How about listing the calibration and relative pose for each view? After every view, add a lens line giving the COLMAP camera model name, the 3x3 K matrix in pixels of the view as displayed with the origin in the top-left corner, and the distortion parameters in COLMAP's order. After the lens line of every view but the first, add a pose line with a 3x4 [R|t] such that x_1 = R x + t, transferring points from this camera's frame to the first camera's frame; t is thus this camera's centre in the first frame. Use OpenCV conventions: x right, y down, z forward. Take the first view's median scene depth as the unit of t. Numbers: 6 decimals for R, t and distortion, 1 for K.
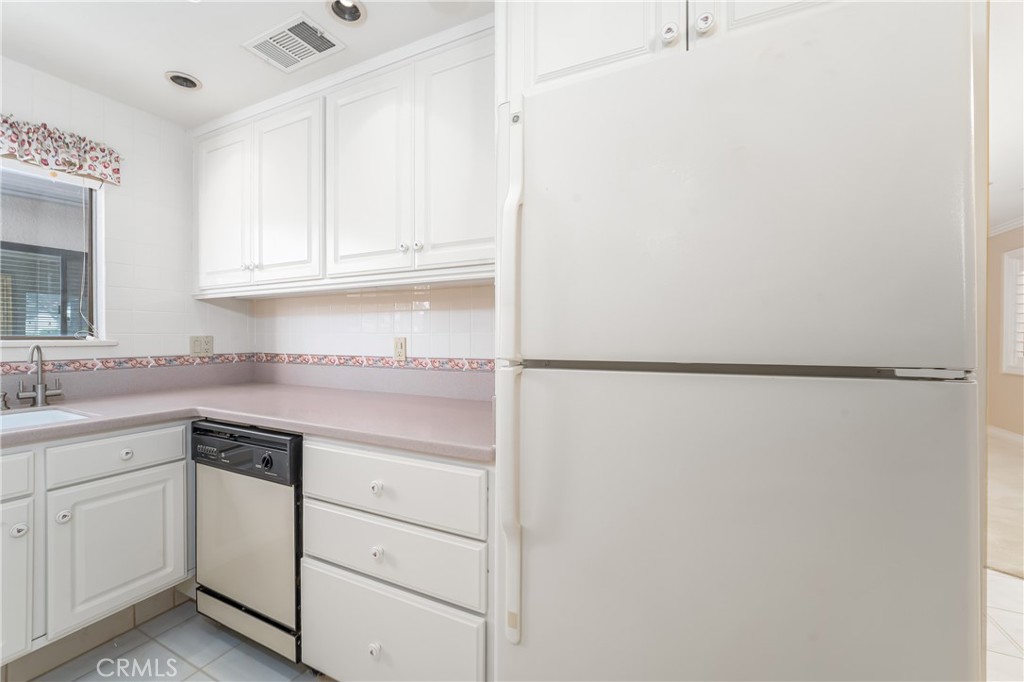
lens RADIAL K [[407.3, 0, 512.0], [0, 407.3, 341.0], [0, 0, 1]] dist [-0.010918, 0.000033]
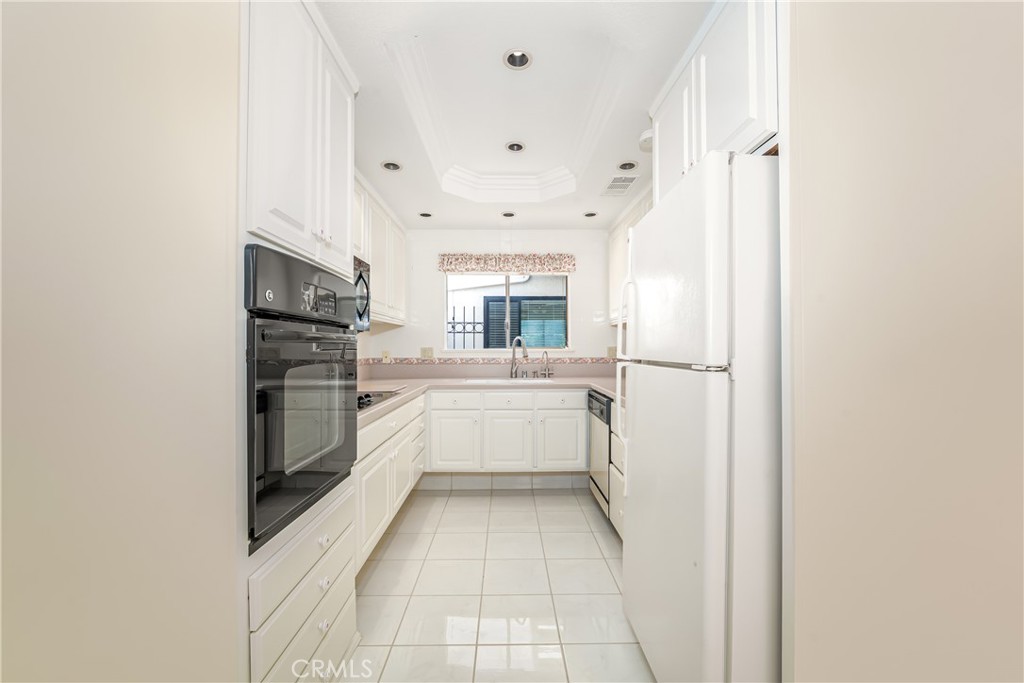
lens RADIAL K [[418.9, 0, 510.5], [0, 418.9, 344.7], [0, 0, 1]] dist [-0.009299, -0.000007]
pose [[0.453009, -0.006715, -0.891481, 0.847422], [-0.004805, 0.999939, -0.009973, -0.001703], [0.891493, 0.008801, 0.452949, -0.262410]]
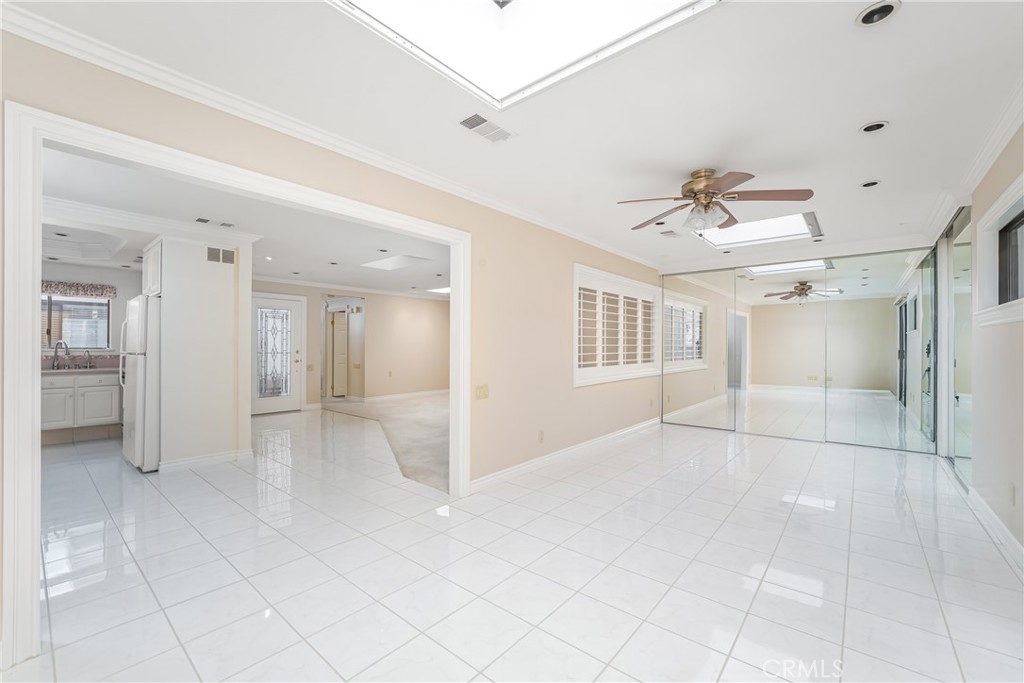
lens RADIAL K [[418.9, 0, 510.5], [0, 418.9, 344.7], [0, 0, 1]] dist [-0.009299, -0.000007]
pose [[0.969237, -0.000760, -0.246130, 3.074476], [-0.003354, 0.999862, -0.016297, 0.007013], [0.246108, 0.016621, 0.969100, -1.483692]]
